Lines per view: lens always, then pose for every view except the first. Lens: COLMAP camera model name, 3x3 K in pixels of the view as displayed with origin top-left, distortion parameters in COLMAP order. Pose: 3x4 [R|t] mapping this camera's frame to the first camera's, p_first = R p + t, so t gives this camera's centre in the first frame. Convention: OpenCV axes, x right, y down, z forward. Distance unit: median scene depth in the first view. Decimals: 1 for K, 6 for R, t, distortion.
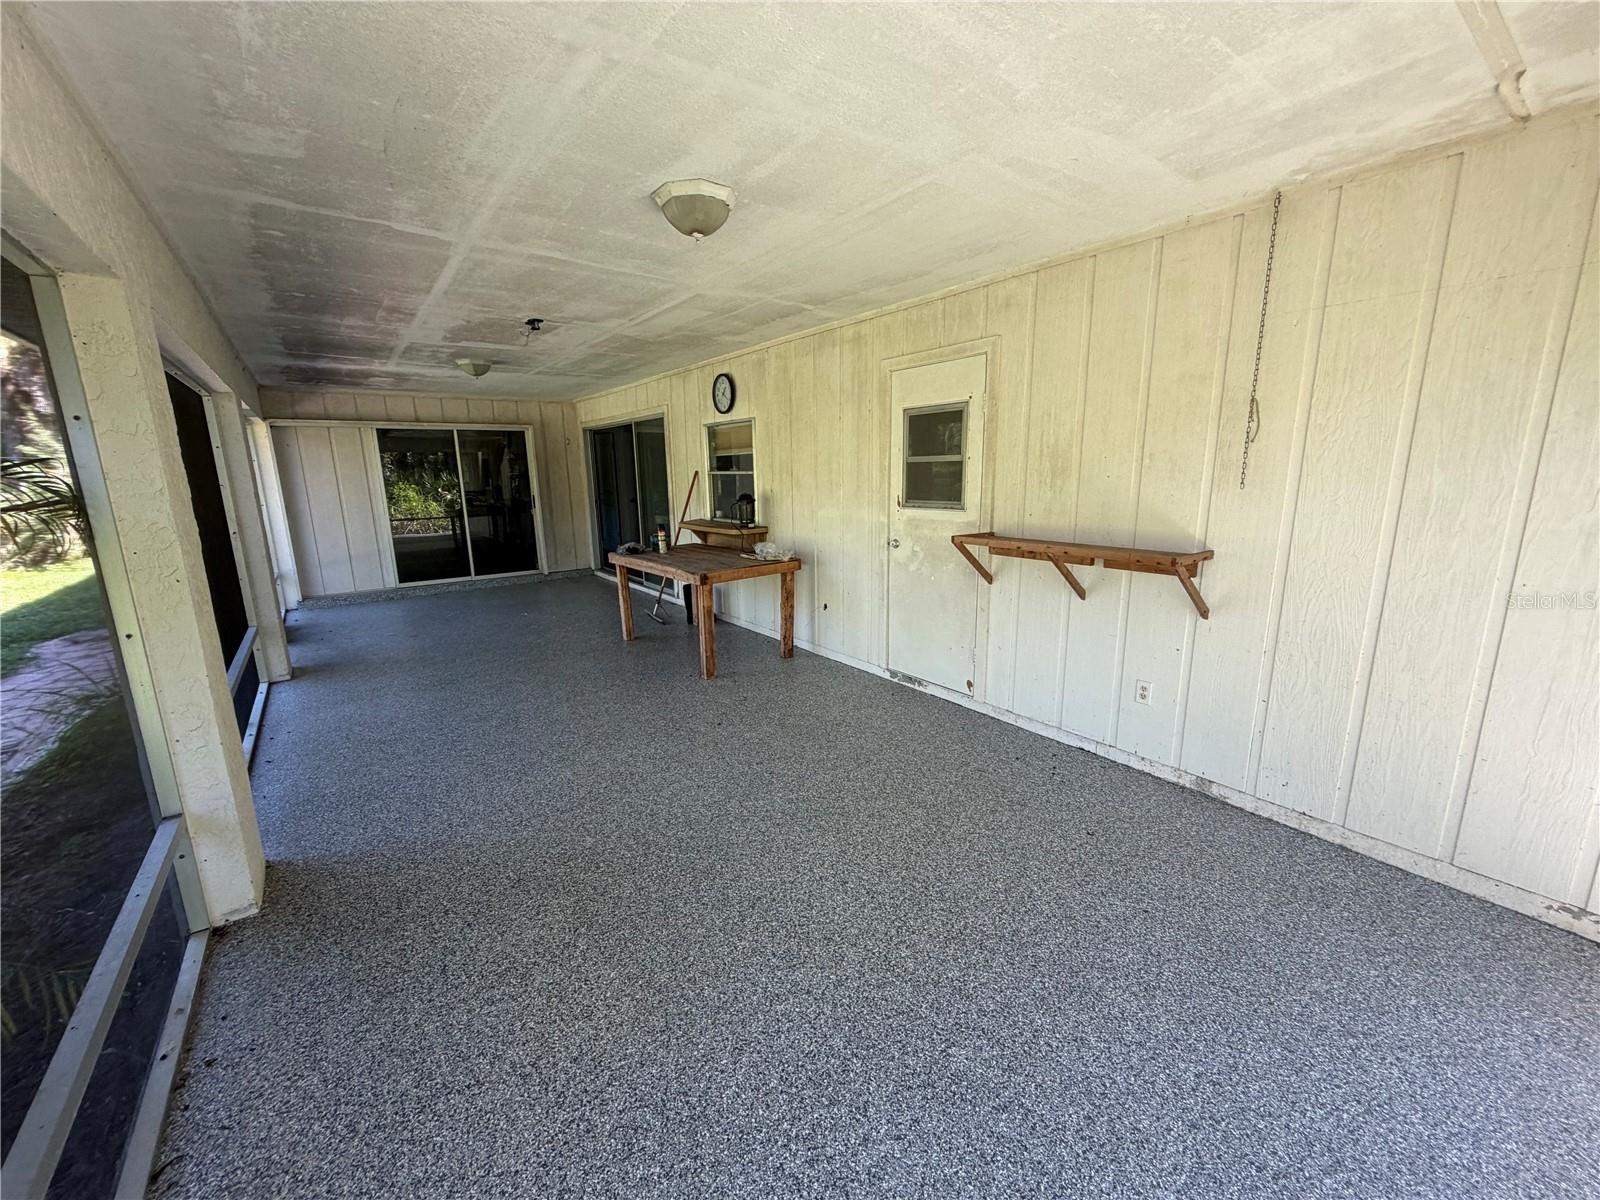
lens RADIAL K [[633.6, 0, 796.8], [0, 633.6, 600.1], [0, 0, 1]] dist [0.000363, 0.000422]
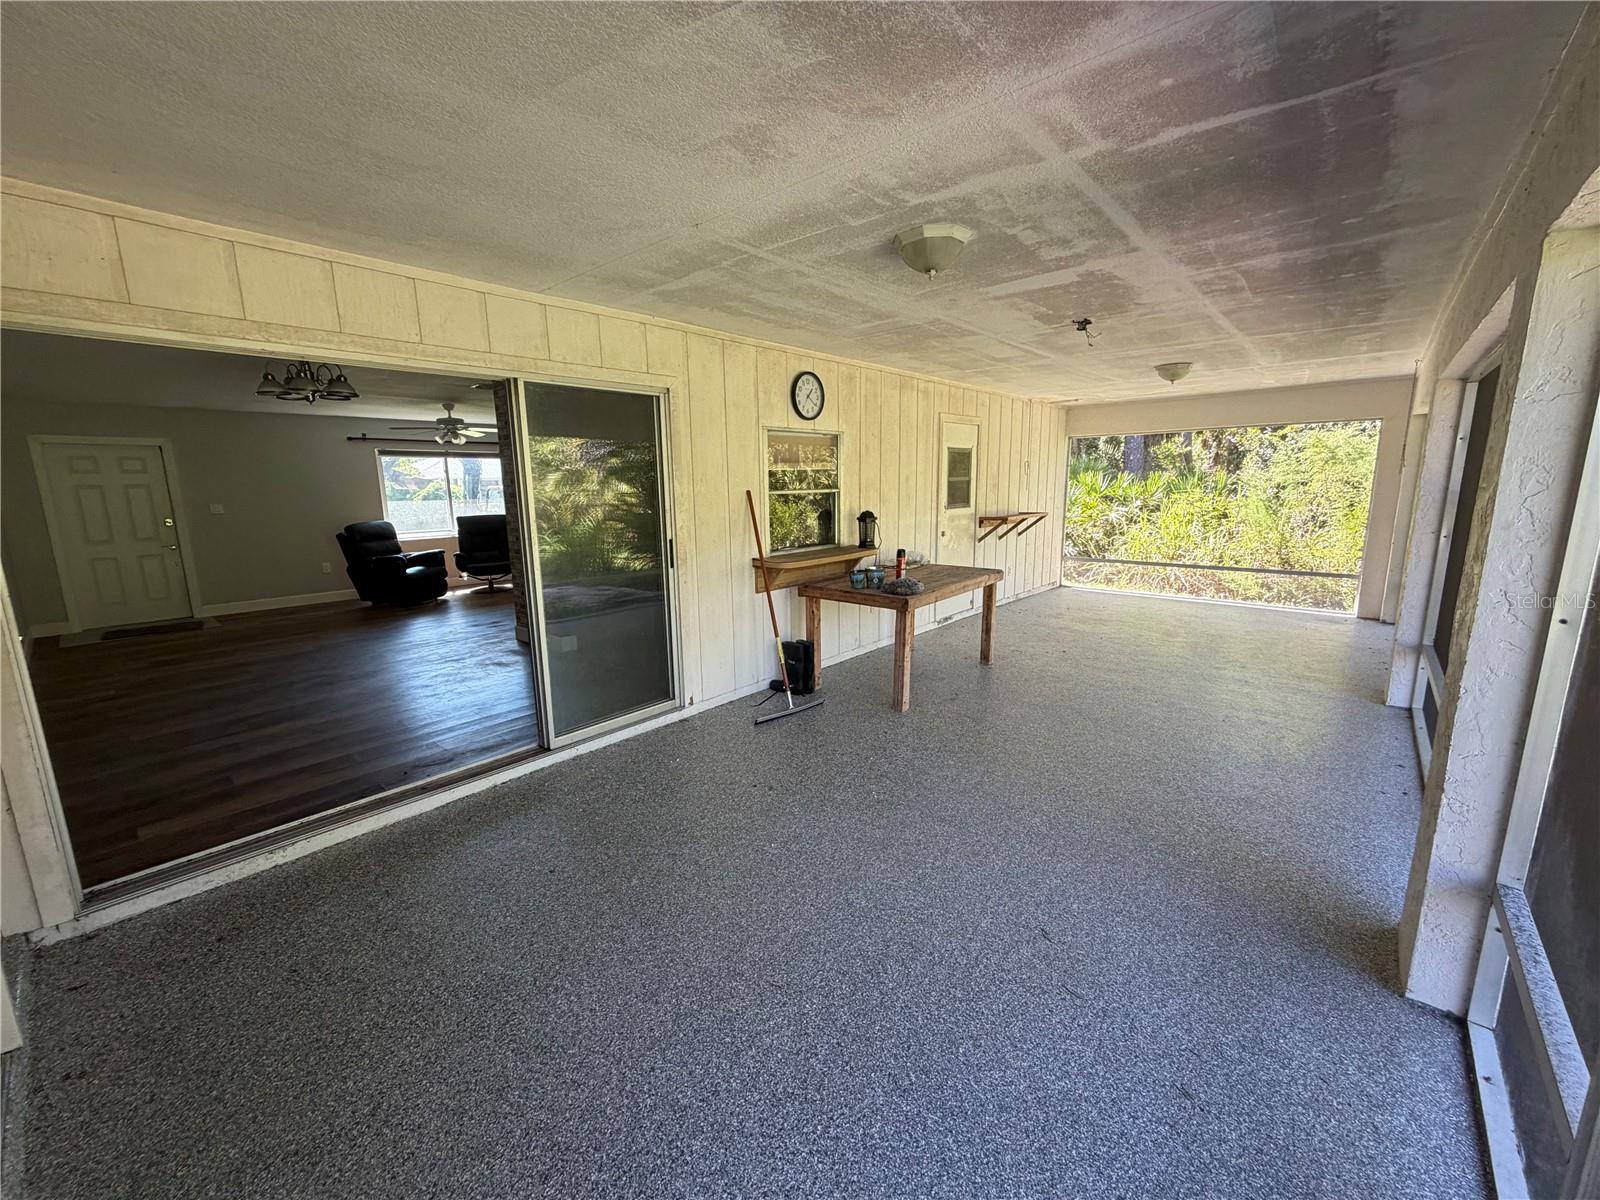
lens RADIAL K [[633.6, 0, 796.8], [0, 633.6, 600.1], [0, 0, 1]] dist [0.000363, 0.000422]
pose [[-0.205297, -0.159370, 0.965637, -0.964827], [0.221269, 0.953548, 0.204417, -0.248399], [-0.953359, 0.255631, -0.160497, 1.233384]]
